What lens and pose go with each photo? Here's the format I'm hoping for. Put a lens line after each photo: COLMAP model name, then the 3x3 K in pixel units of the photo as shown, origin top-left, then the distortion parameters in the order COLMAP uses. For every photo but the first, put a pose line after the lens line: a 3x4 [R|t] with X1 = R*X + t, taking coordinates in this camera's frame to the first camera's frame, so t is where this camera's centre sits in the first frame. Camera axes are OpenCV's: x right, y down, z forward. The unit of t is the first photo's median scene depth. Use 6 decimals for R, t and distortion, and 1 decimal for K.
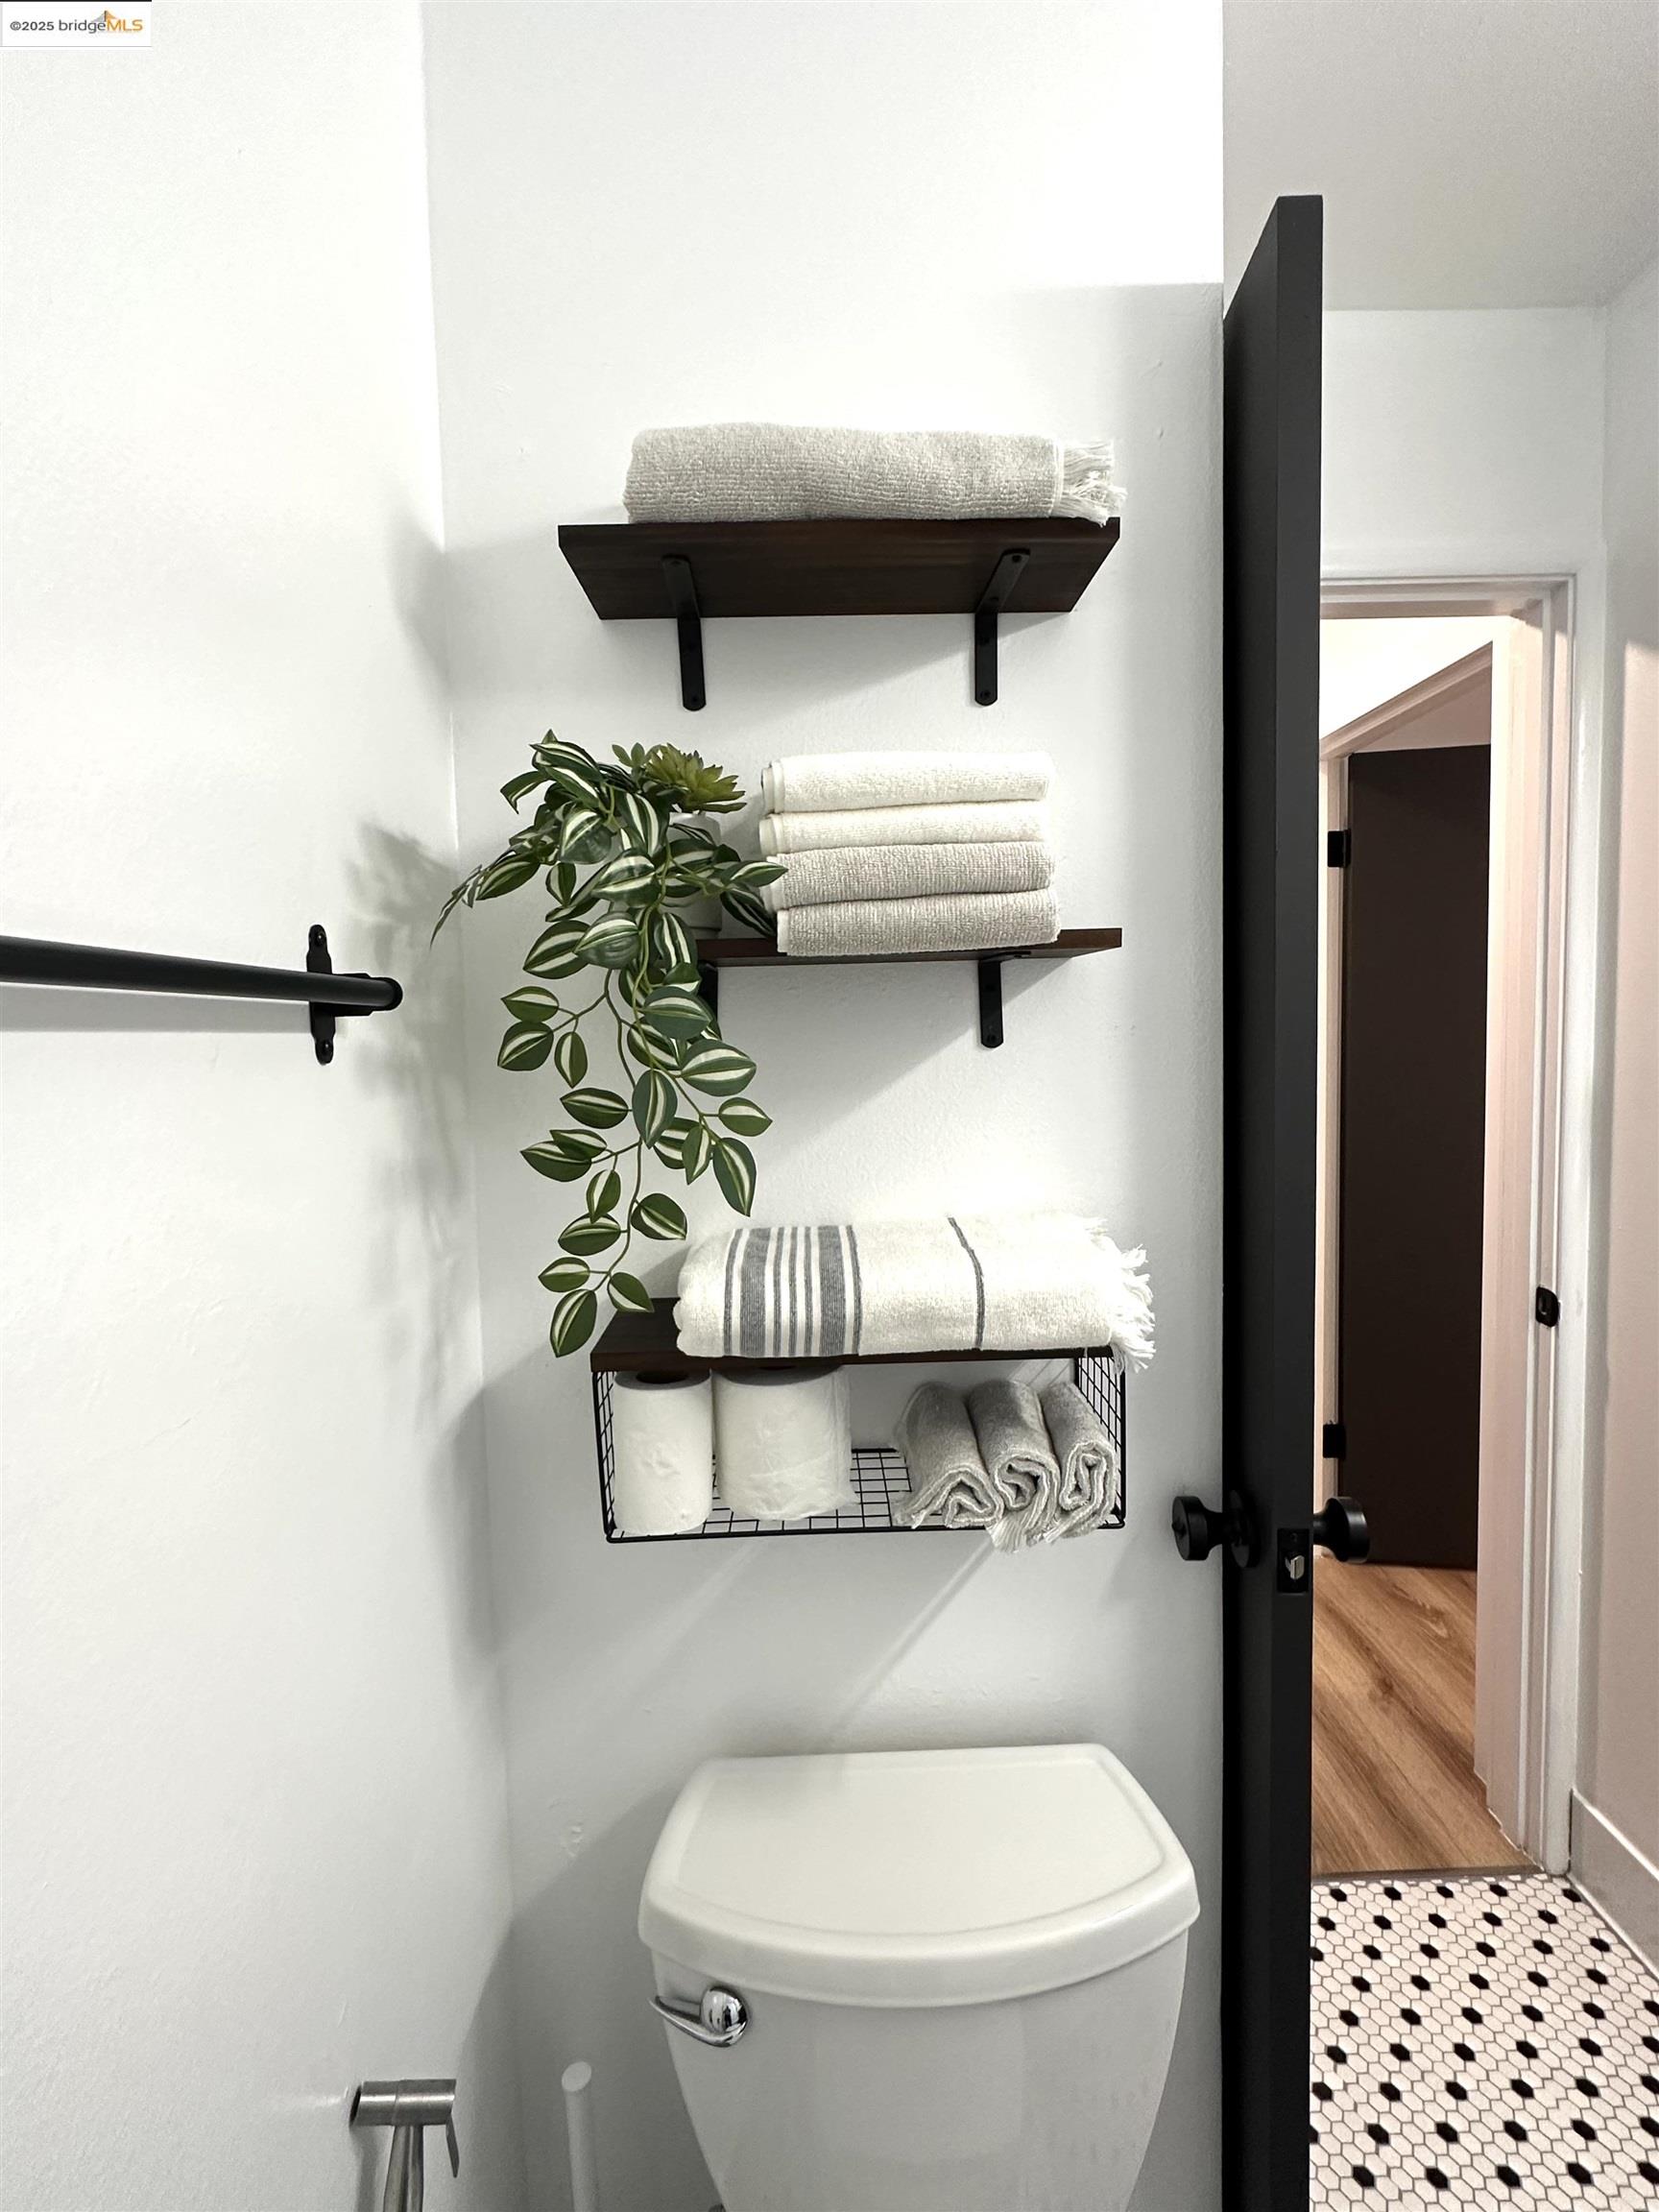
lens RADIAL K [[1057.7, 0, 829.5], [0, 1057.7, 1106.0], [0, 0, 1]] dist [0.001909, 0.000128]
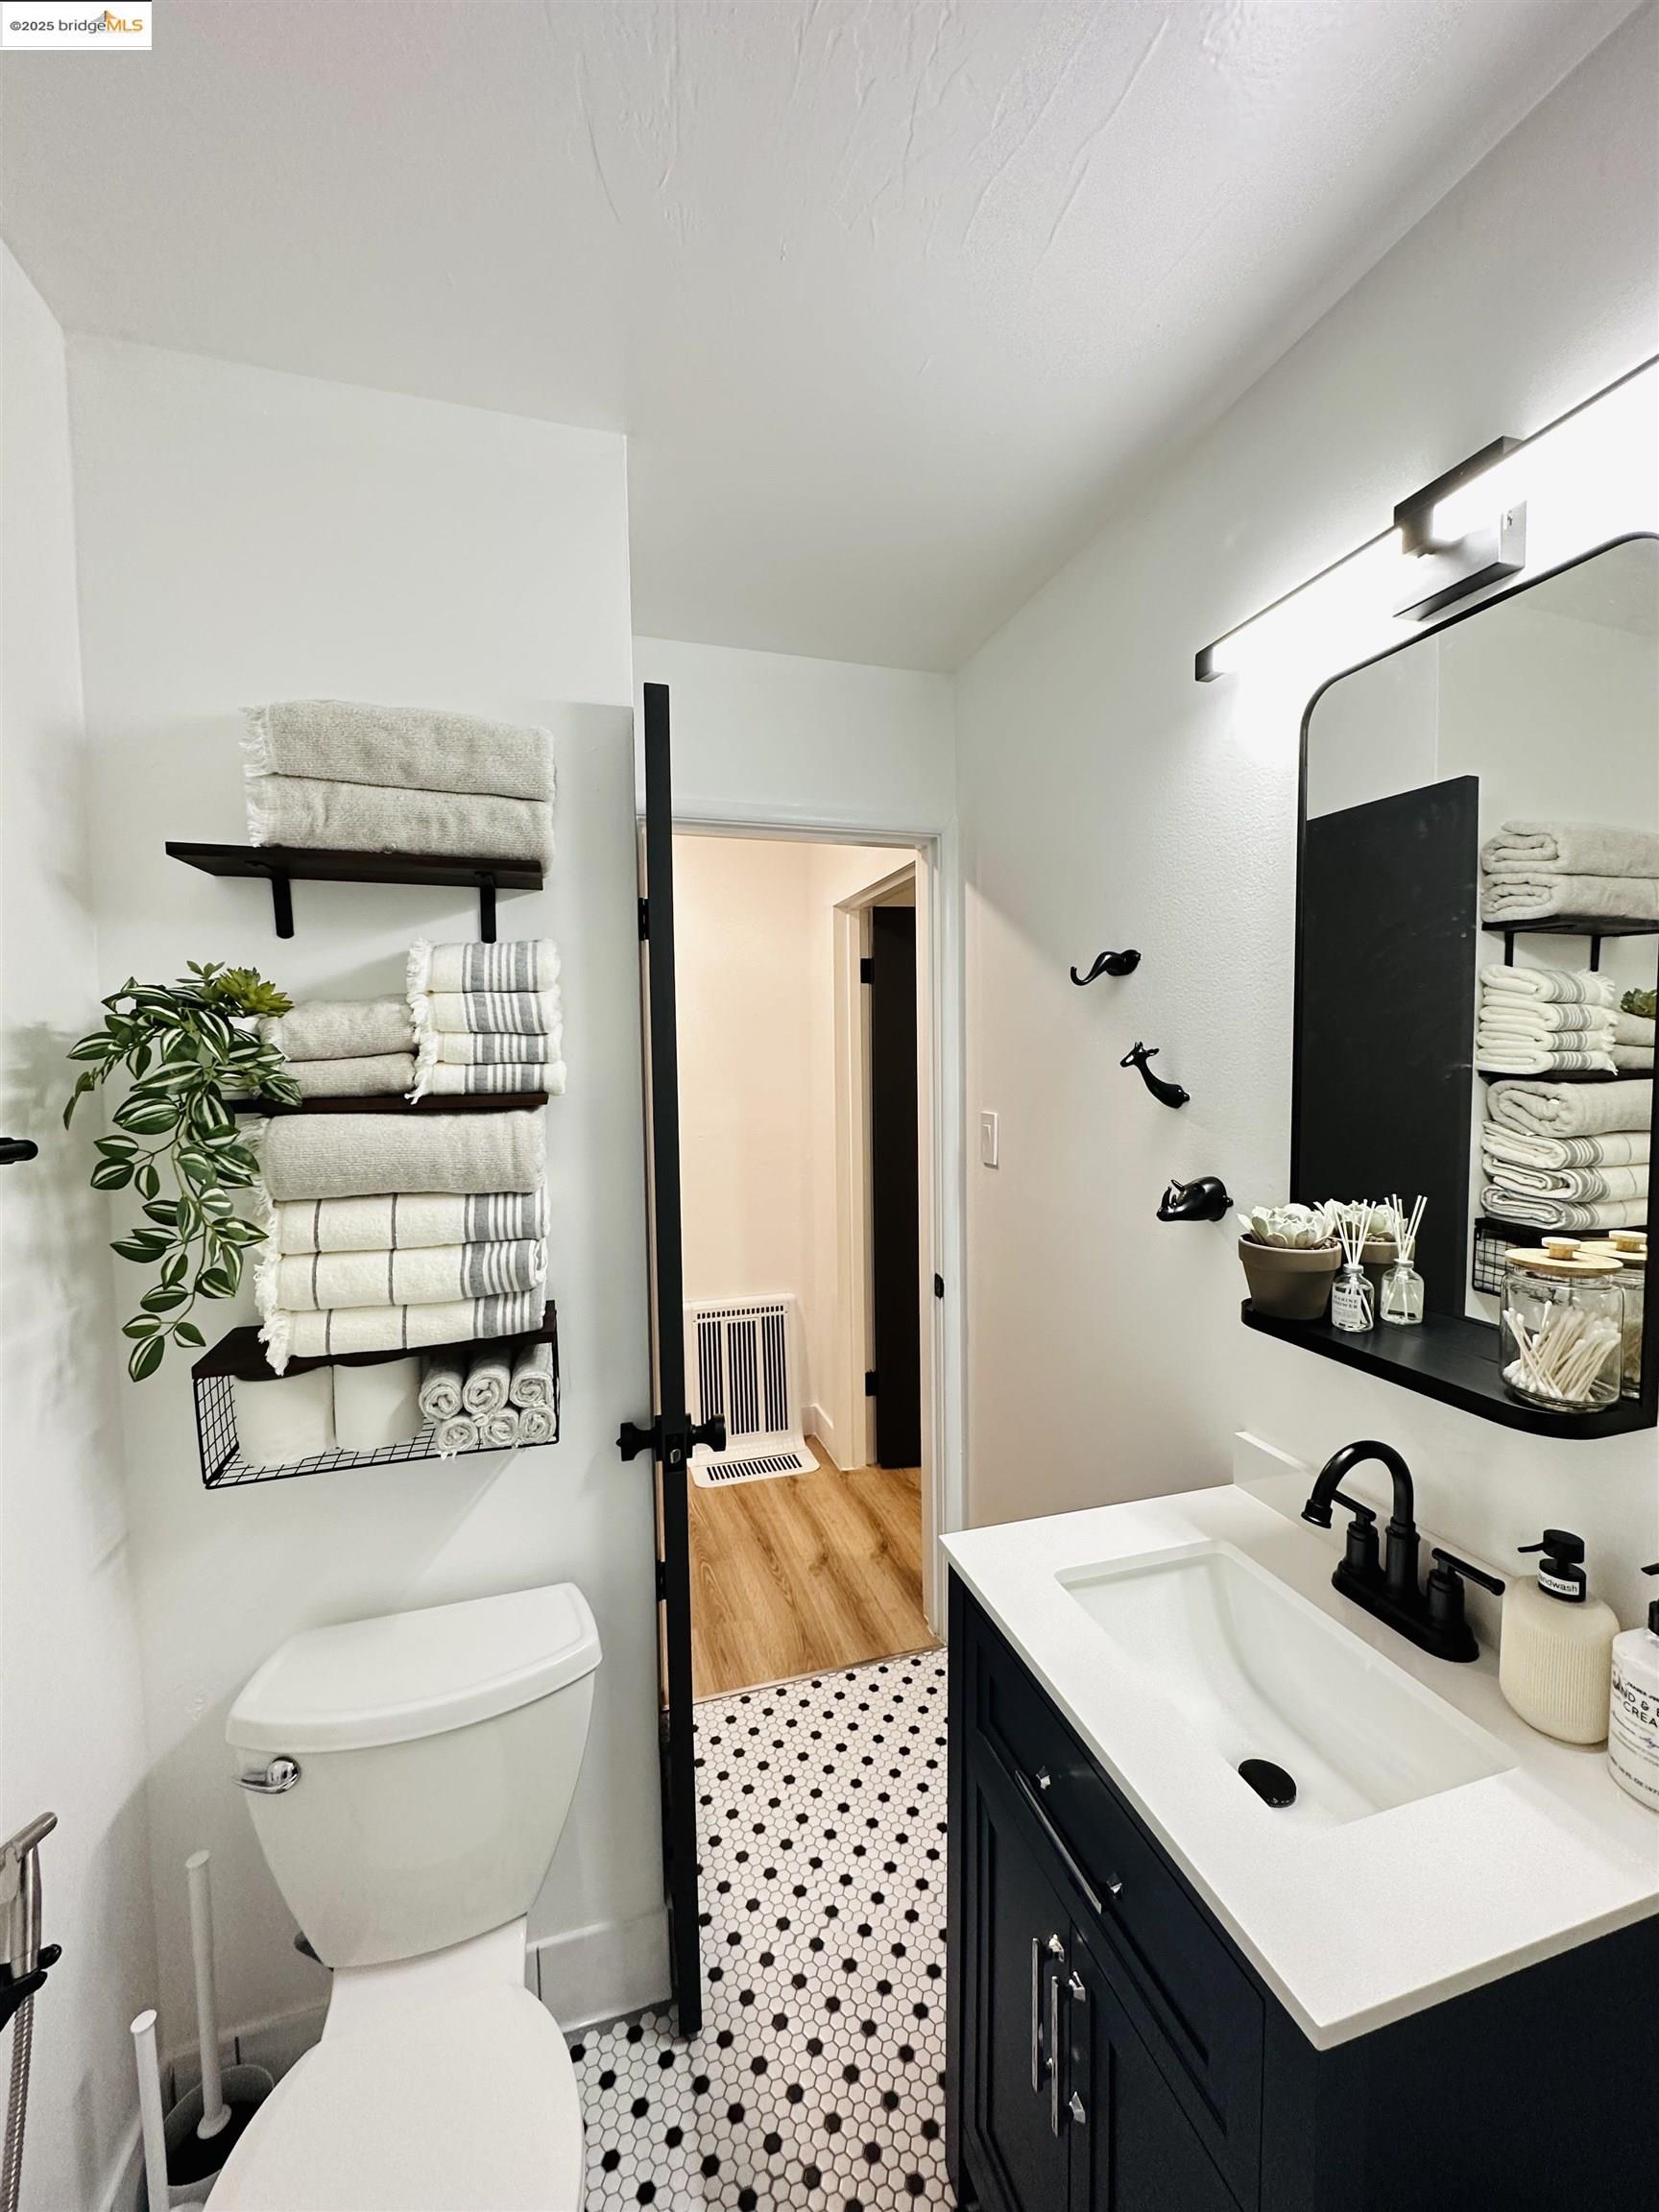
lens RADIAL K [[887.5, 0, 822.3], [0, 887.5, 1112.1], [0, 0, 1]] dist [-0.000656, -0.000511]
pose [[0.959967, -0.001896, 0.280107, 0.254781], [0.007134, 0.999818, -0.017682, -0.090752], [-0.280023, 0.018973, 0.959806, -0.435717]]
